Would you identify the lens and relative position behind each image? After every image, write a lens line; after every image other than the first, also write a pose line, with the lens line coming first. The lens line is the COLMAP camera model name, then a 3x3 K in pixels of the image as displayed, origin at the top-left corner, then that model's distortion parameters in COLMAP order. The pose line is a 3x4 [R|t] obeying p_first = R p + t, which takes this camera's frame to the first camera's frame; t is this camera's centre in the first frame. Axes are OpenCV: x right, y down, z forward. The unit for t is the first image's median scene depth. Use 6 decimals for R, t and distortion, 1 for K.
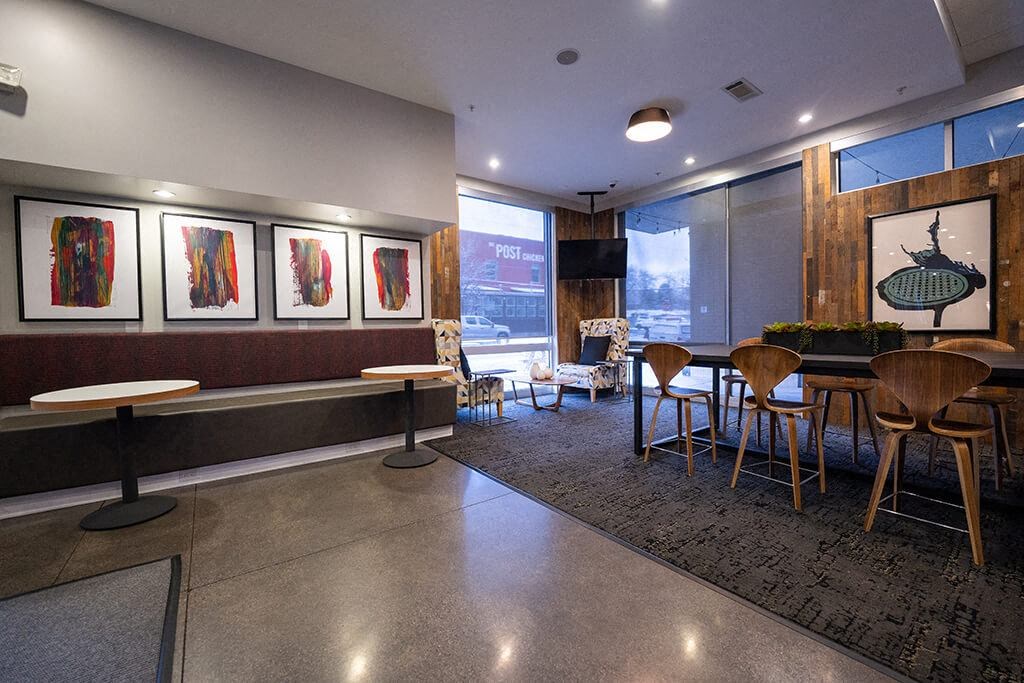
lens RADIAL K [[412.6, 0, 509.5], [0, 412.6, 339.3], [0, 0, 1]] dist [-0.026290, 0.000518]
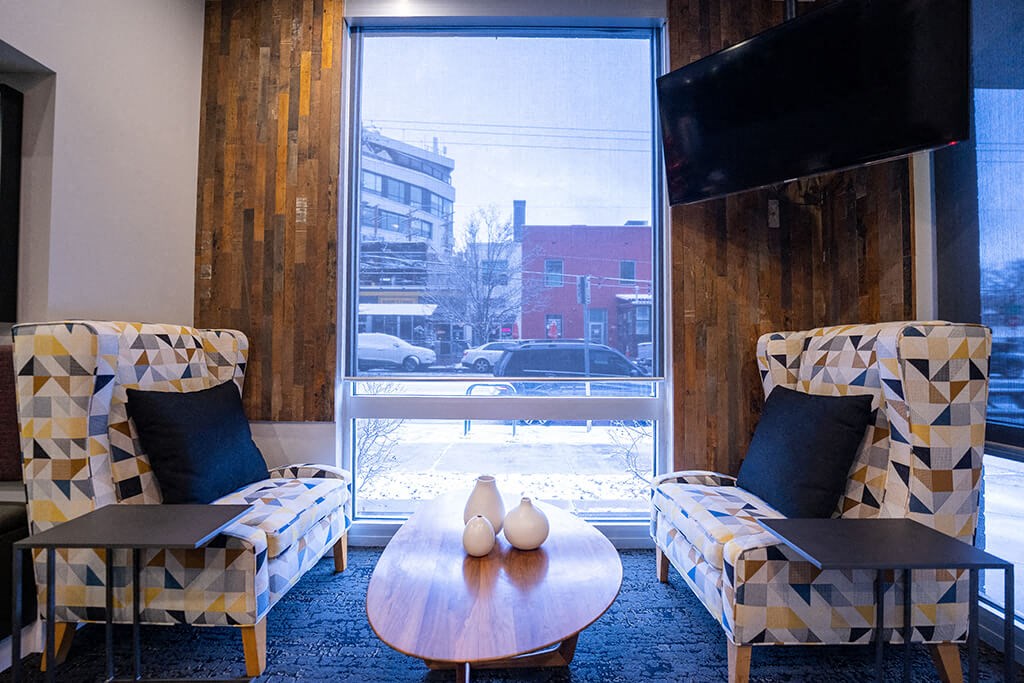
lens RADIAL K [[412.6, 0, 512.8], [0, 412.6, 341.2], [0, 0, 1]] dist [-0.026290, 0.000518]
pose [[0.804904, 0.010660, -0.593310, 0.356576], [-0.034910, 0.998958, -0.029411, -0.042779], [0.592378, 0.044386, 0.804437, 1.145947]]
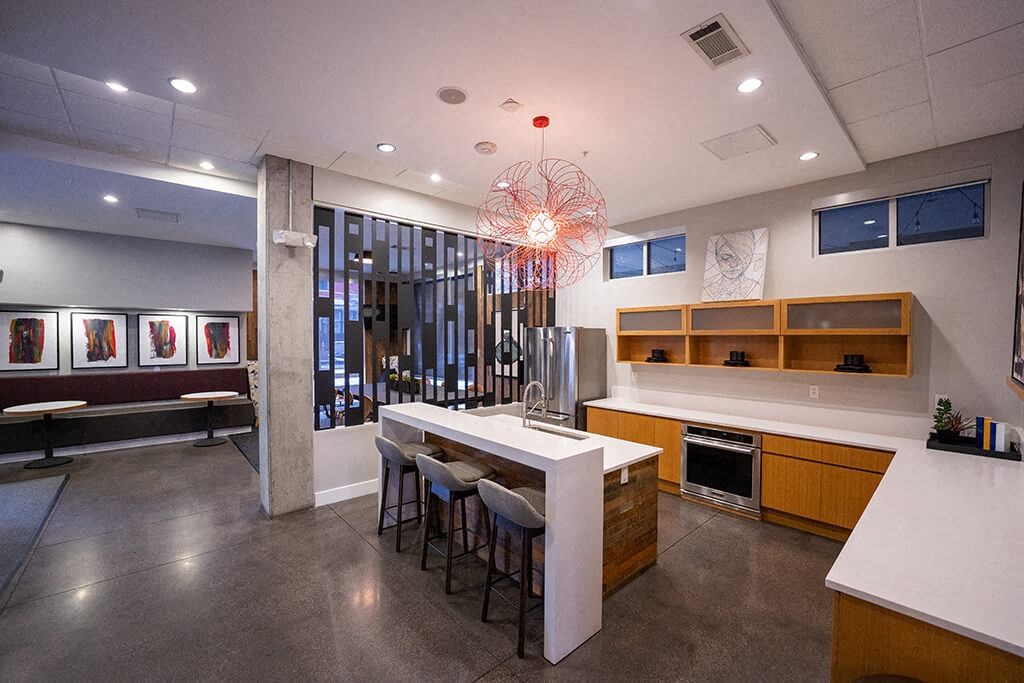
lens RADIAL K [[412.6, 0, 513.0], [0, 412.6, 339.6], [0, 0, 1]] dist [-0.026290, 0.000518]
pose [[0.995333, 0.011081, 0.095859, 0.862606], [-0.008868, 0.999685, -0.023482, -0.133413], [-0.096089, 0.022522, 0.995118, -0.897116]]
